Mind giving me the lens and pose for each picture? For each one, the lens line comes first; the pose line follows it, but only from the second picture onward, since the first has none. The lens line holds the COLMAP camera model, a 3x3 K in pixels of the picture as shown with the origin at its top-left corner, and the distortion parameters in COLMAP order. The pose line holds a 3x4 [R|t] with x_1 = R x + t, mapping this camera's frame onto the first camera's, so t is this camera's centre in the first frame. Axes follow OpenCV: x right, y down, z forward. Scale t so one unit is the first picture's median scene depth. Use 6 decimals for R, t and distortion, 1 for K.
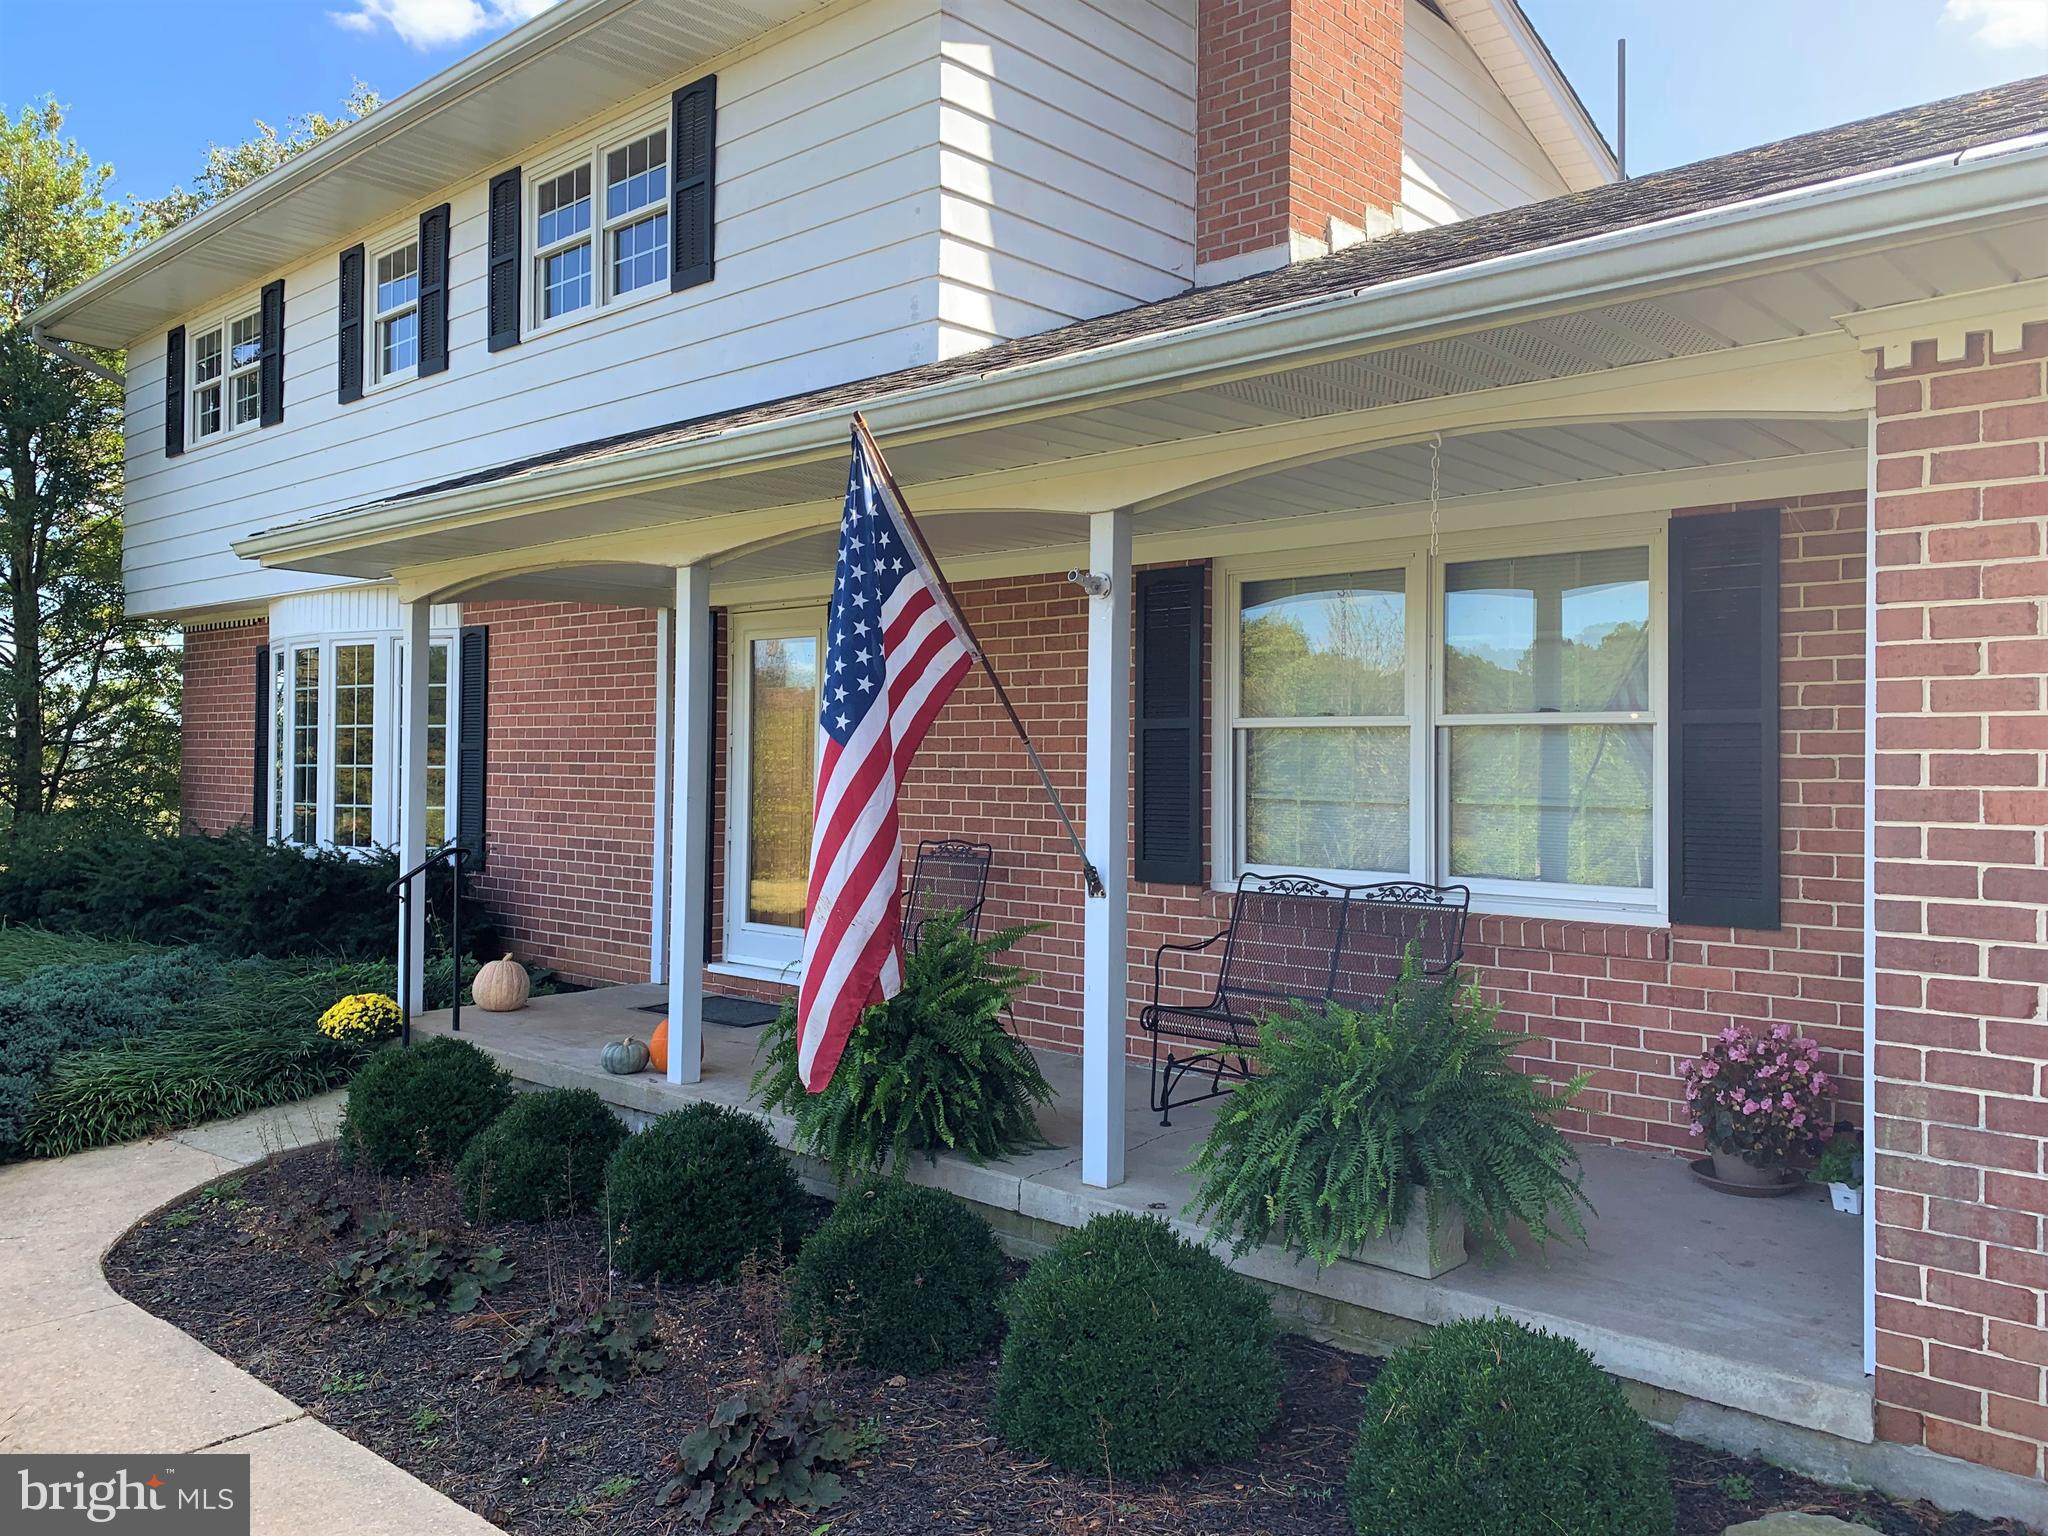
lens RADIAL K [[1575.4, 0, 983.6], [0, 1575.4, 737.9], [0, 0, 1]] dist [0.011587, 0.005255]
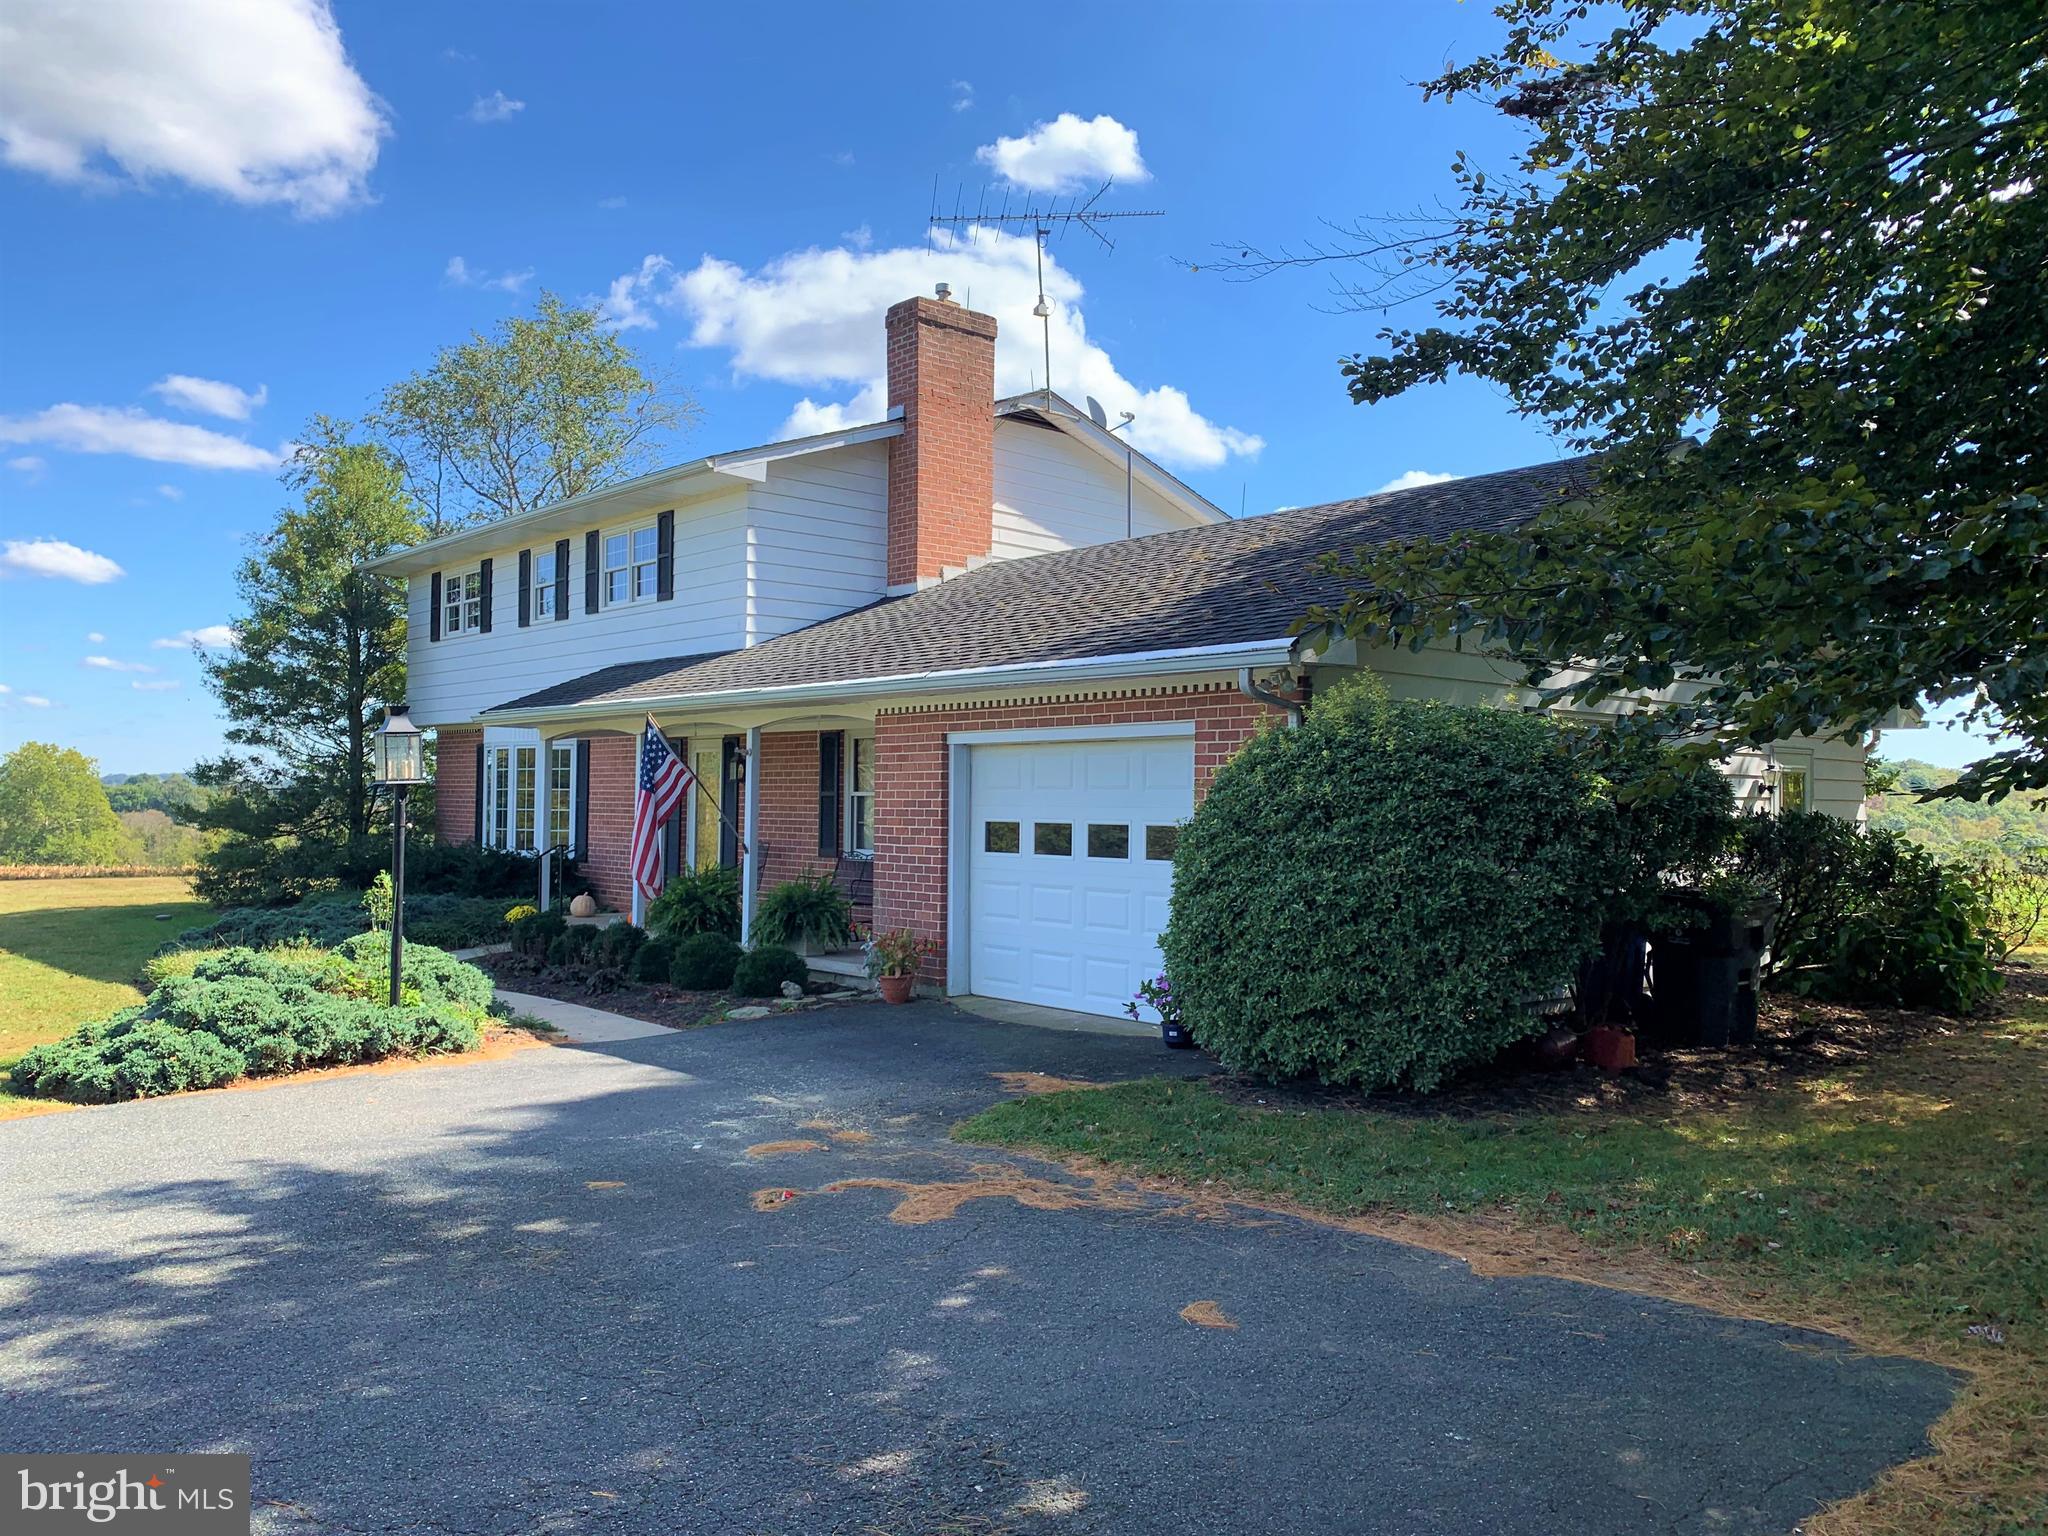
lens RADIAL K [[1543.5, 0, 1024.0], [0, 1543.5, 768.0], [0, 0, 1]] dist [-0.005543, -0.001794]
pose [[0.996525, -0.000132, -0.083293, 0.399343], [-0.000457, 0.999975, -0.007051, -0.021343], [0.083292, 0.007065, 0.996500, -0.906799]]
